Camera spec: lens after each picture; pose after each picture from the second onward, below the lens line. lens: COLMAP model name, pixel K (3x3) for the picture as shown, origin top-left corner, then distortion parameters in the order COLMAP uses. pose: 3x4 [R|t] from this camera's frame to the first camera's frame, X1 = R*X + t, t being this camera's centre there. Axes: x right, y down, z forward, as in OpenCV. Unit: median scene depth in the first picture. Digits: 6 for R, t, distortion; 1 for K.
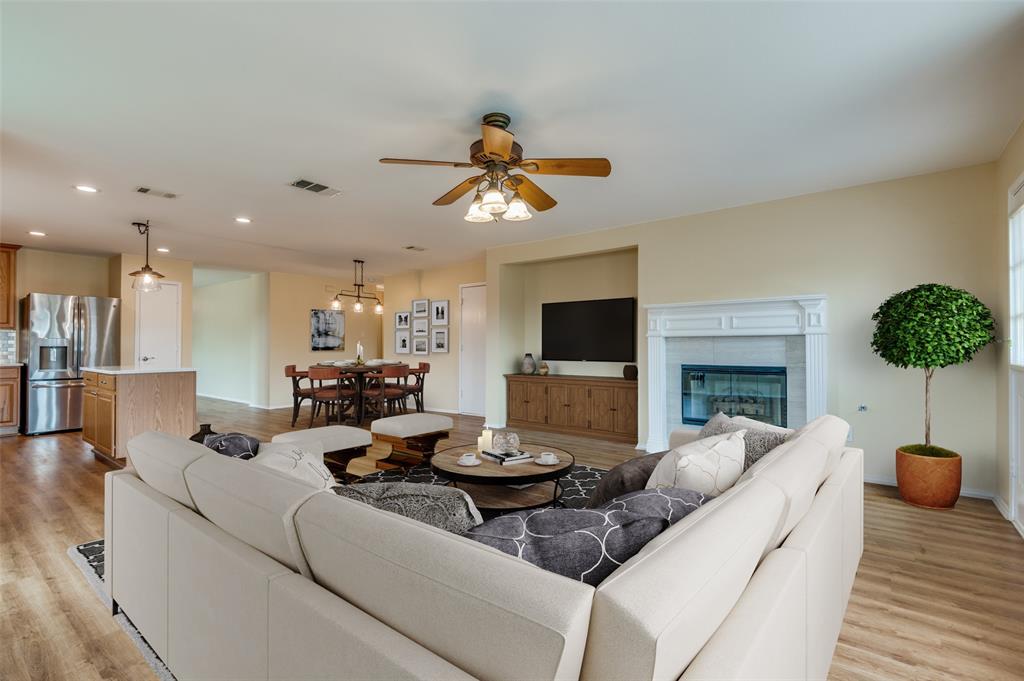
lens RADIAL K [[464.6, 0, 512.0], [0, 464.6, 340.5], [0, 0, 1]] dist [0.044484, -0.023243]
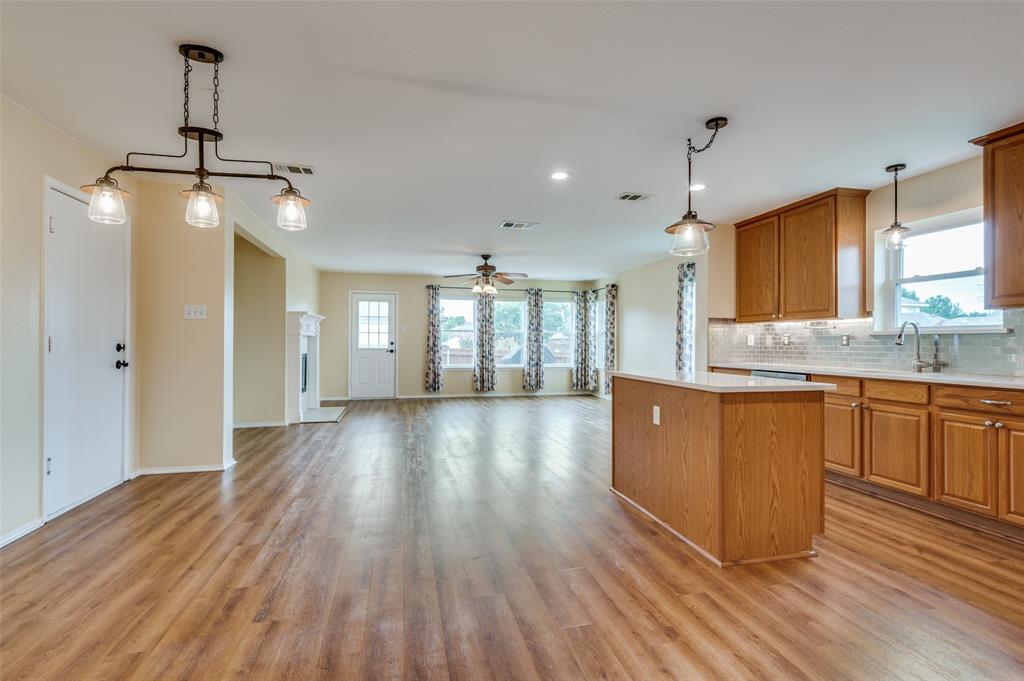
lens RADIAL K [[460.7, 0, 513.2], [0, 460.7, 338.1], [0, 0, 1]] dist [0.029746, -0.016348]
pose [[-0.782393, 0.005235, 0.622763, -0.813869], [-0.008636, 0.999777, -0.019253, 0.017158], [-0.622725, -0.020441, -0.782174, 1.354169]]
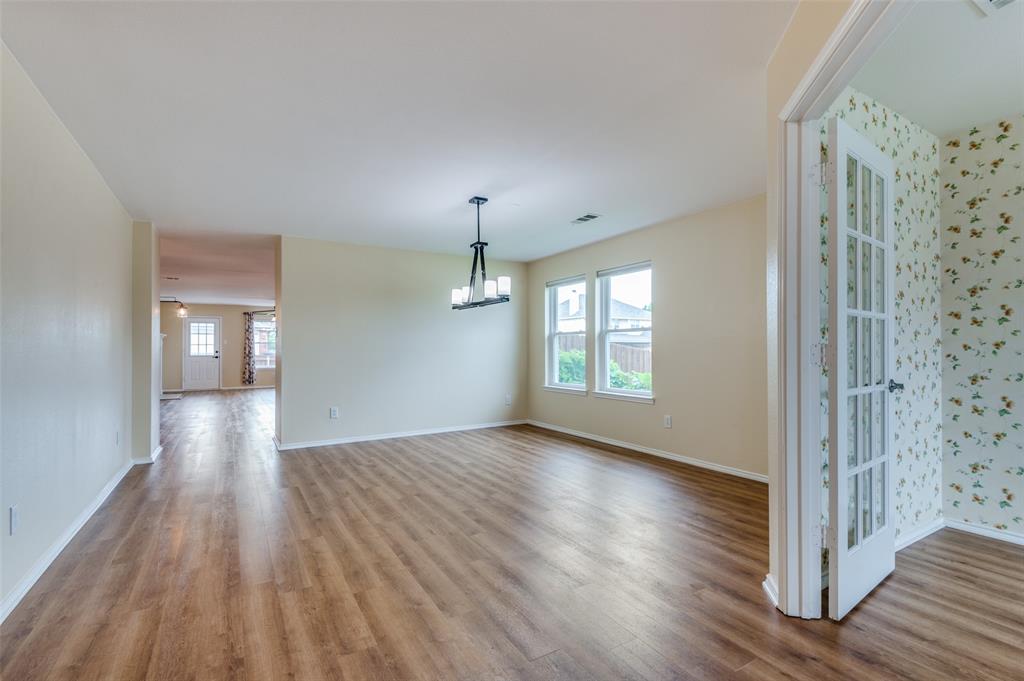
lens RADIAL K [[461.0, 0, 512.0], [0, 461.0, 340.5], [0, 0, 1]] dist [-0.003304, -0.000299]
pose [[-0.936967, 0.013333, 0.349164, -1.664069], [0.004685, 0.999661, -0.025601, 0.017283], [-0.349387, -0.022351, -0.936712, 1.996643]]
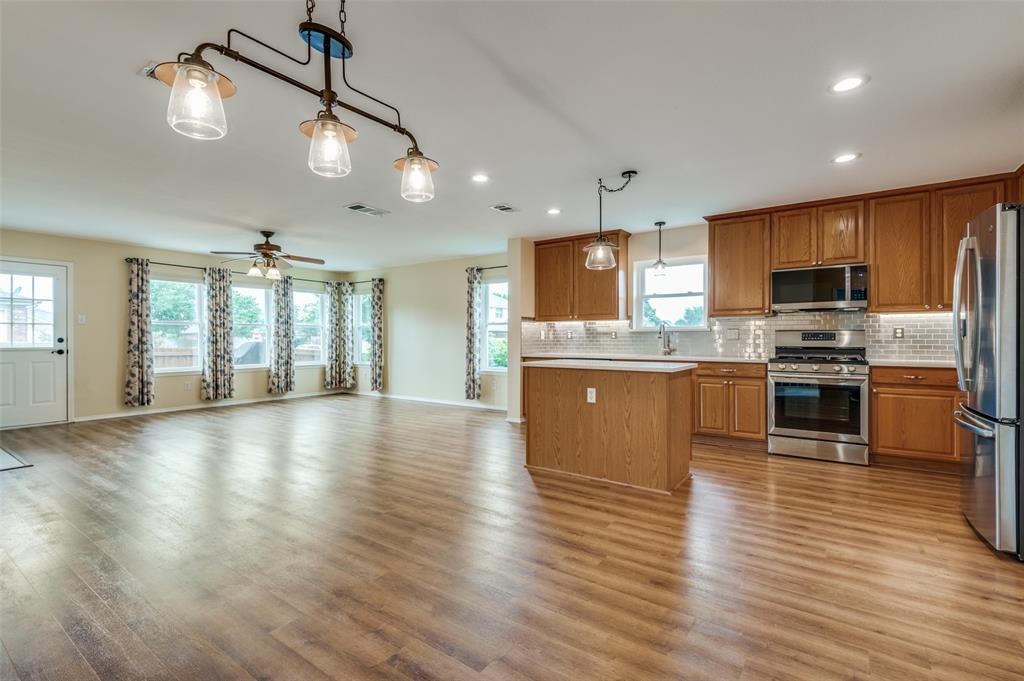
lens RADIAL K [[459.4, 0, 515.0], [0, 459.4, 337.4], [0, 0, 1]] dist [0.030564, -0.023010]
pose [[-0.998615, 0.002920, -0.052524, -0.490583], [0.003513, 0.999931, -0.011195, 0.017777], [0.052488, -0.011364, -0.998557, 1.478965]]
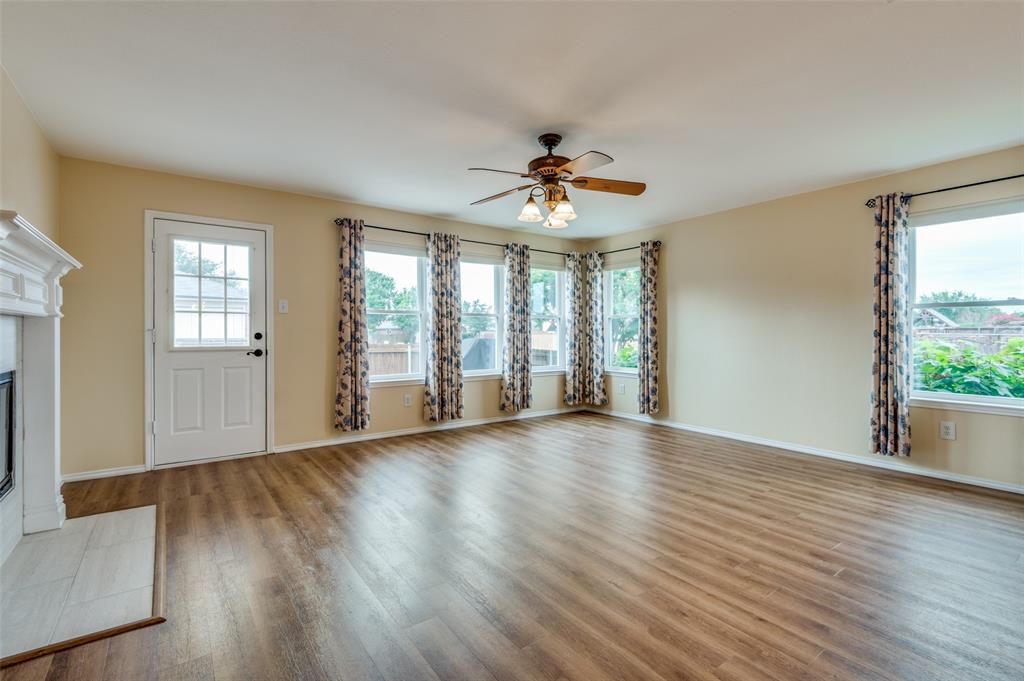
lens RADIAL K [[459.4, 0, 515.0], [0, 459.4, 337.4], [0, 0, 1]] dist [0.030564, -0.023010]
pose [[-0.962437, -0.000720, 0.271504, -0.119621], [-0.000988, 0.999999, -0.000851, 0.011110], [-0.271503, -0.001087, -0.962437, 0.987044]]
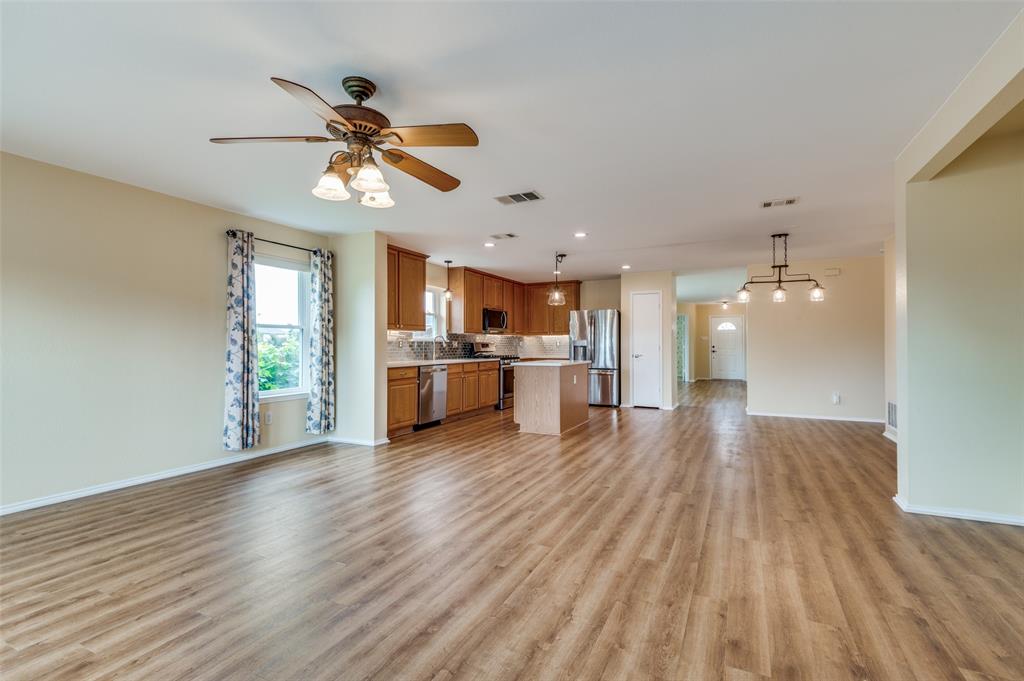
lens RADIAL K [[460.7, 0, 513.2], [0, 460.7, 338.1], [0, 0, 1]] dist [0.029746, -0.016348]
pose [[0.201456, -0.014878, -0.979385, 0.401072], [0.010578, 0.999859, -0.013013, 0.004692], [0.979440, -0.007739, 0.201585, 0.512464]]
